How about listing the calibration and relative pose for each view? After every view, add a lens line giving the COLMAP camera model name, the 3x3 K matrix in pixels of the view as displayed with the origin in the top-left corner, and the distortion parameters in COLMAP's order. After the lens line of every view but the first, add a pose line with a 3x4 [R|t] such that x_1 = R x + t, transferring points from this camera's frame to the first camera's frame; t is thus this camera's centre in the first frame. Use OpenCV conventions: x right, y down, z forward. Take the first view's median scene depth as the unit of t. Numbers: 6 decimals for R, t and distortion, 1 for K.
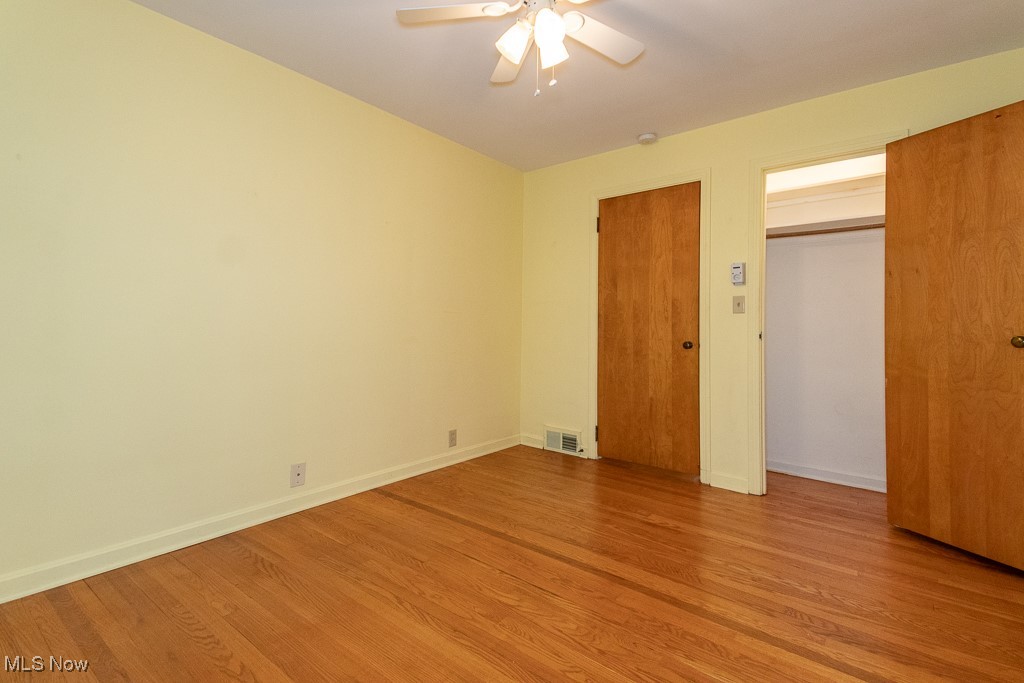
lens RADIAL K [[473.6, 0, 497.2], [0, 473.6, 312.9], [0, 0, 1]] dist [0.050053, -0.004848]
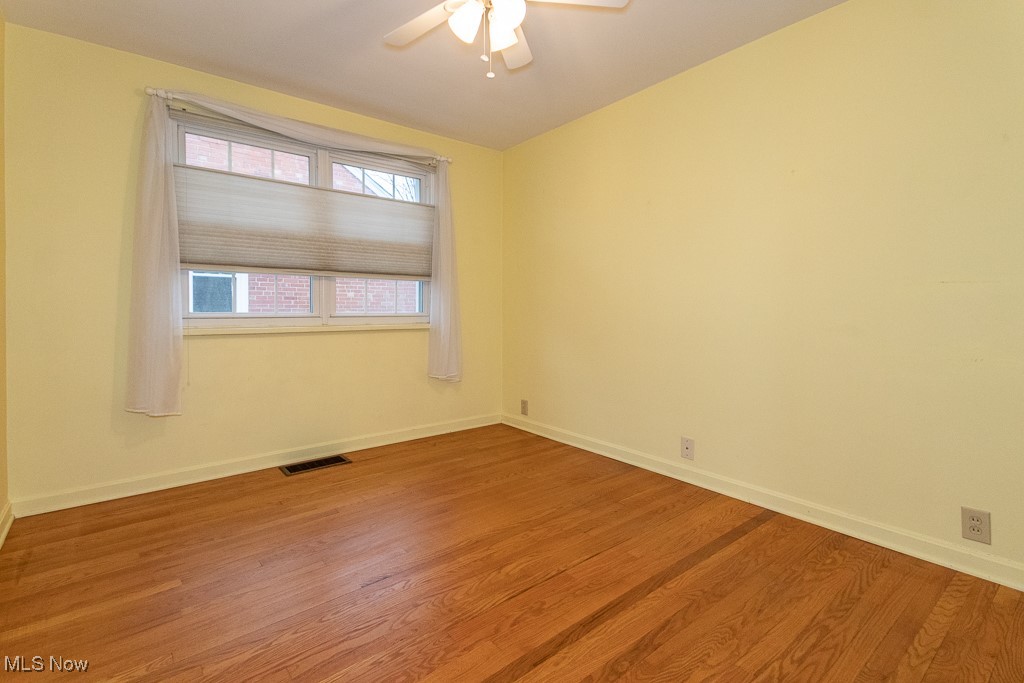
lens RADIAL K [[473.6, 0, 506.7], [0, 473.6, 313.3], [0, 0, 1]] dist [0.050053, -0.004848]
pose [[-0.209384, -0.004203, -0.977825, 0.562471], [0.031312, 0.999449, -0.011001, 0.025813], [0.977332, -0.032921, -0.209137, 0.655408]]
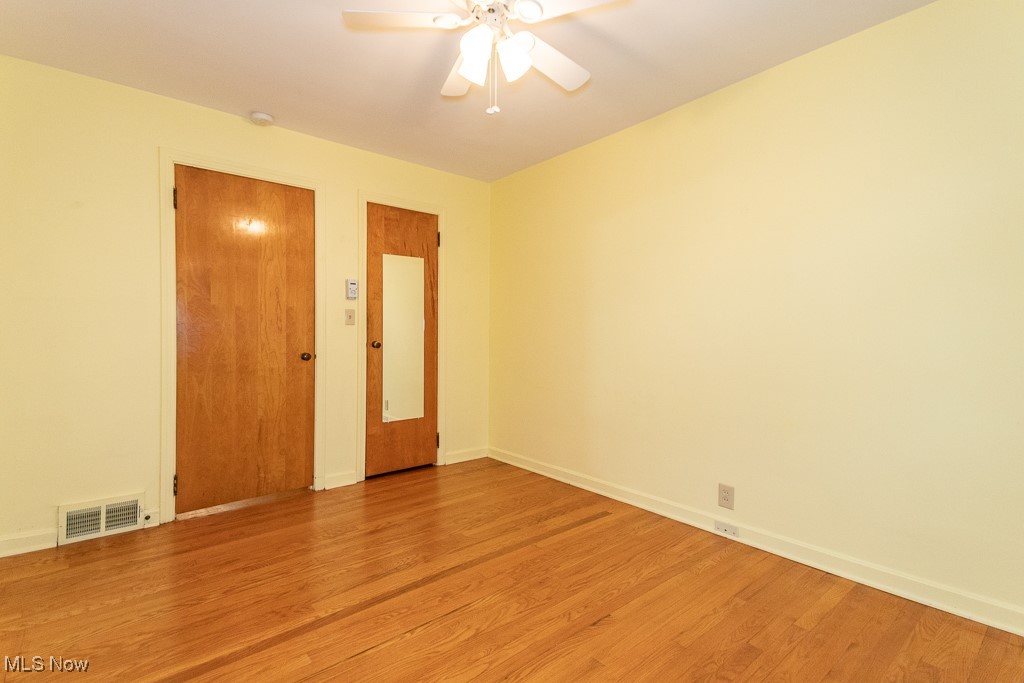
lens RADIAL K [[473.6, 0, 508.7], [0, 473.6, 336.6], [0, 0, 1]] dist [0.050053, -0.004848]
pose [[0.184680, -0.014289, 0.982695, -0.472112], [-0.032296, 0.999266, 0.020600, -0.006989], [-0.982268, -0.035542, 0.184083, 0.405167]]
